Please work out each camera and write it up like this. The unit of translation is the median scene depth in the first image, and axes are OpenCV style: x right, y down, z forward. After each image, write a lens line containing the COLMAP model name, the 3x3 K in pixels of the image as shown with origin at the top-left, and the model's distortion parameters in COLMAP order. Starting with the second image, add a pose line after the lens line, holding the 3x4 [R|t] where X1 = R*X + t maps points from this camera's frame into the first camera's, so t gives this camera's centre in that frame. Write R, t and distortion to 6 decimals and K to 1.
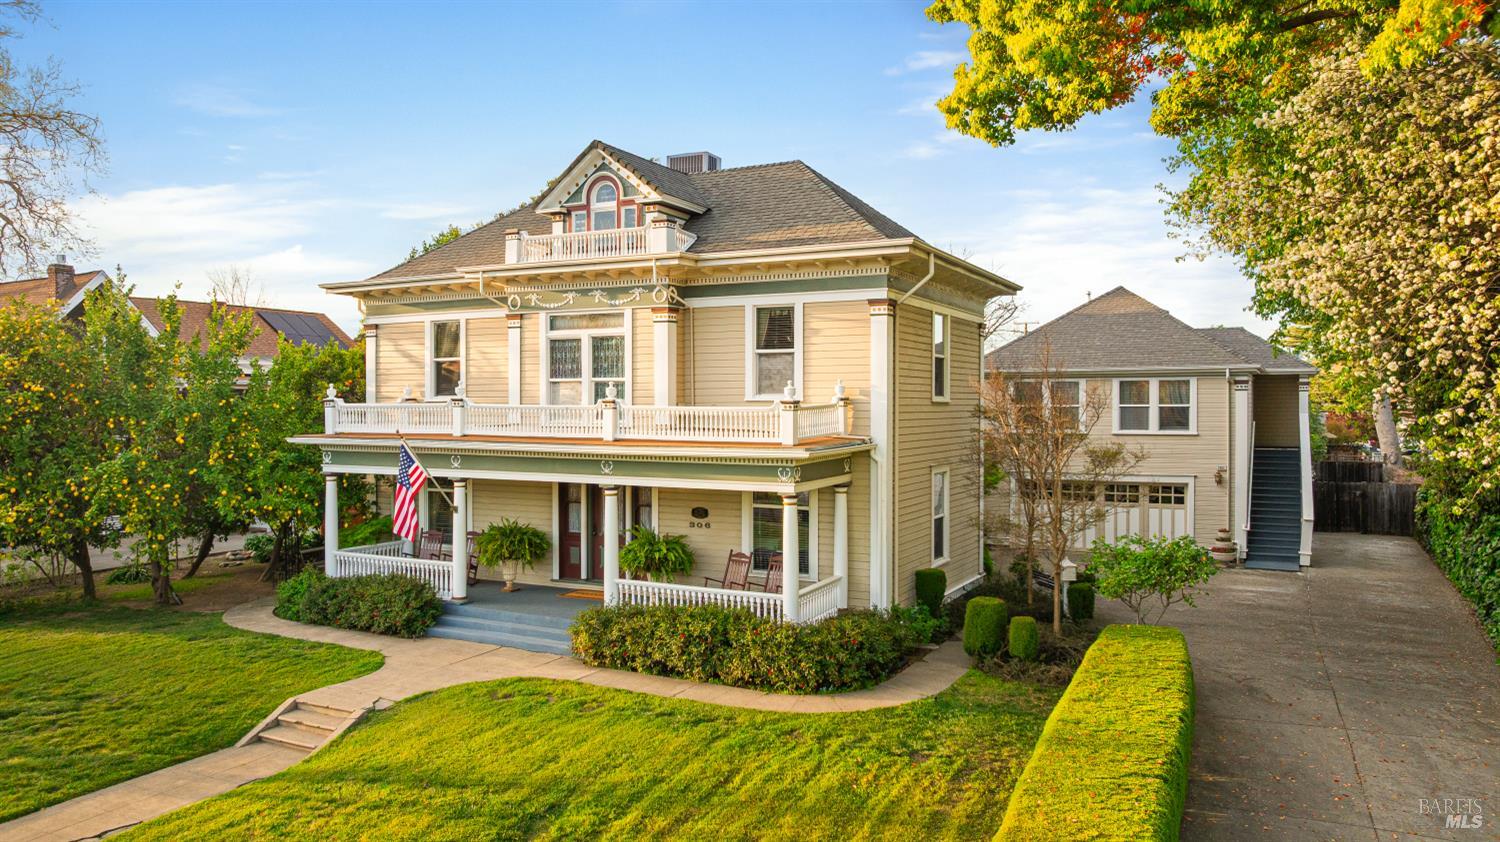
lens RADIAL K [[1076.2, 0, 743.4], [0, 1076.2, 390.8], [0, 0, 1]] dist [-0.023260, 0.001013]
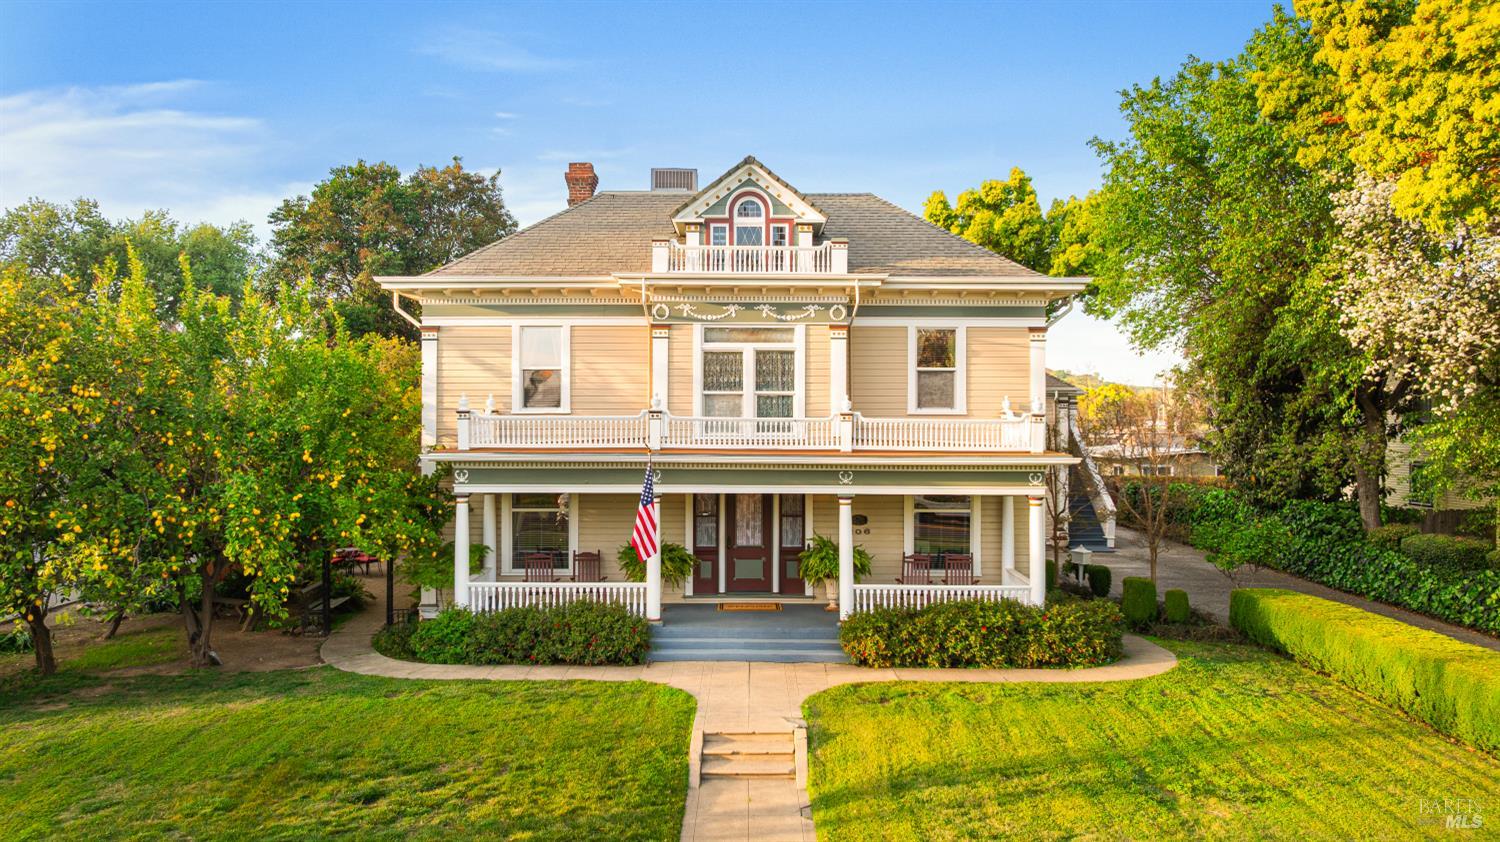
lens RADIAL K [[1076.2, 0, 743.4], [0, 1076.2, 390.8], [0, 0, 1]] dist [-0.023260, 0.001013]
pose [[0.883419, 0.015434, 0.468329, -0.641267], [-0.008331, 0.999817, -0.017234, 0.005430], [-0.468509, 0.011323, 0.883386, 0.116058]]
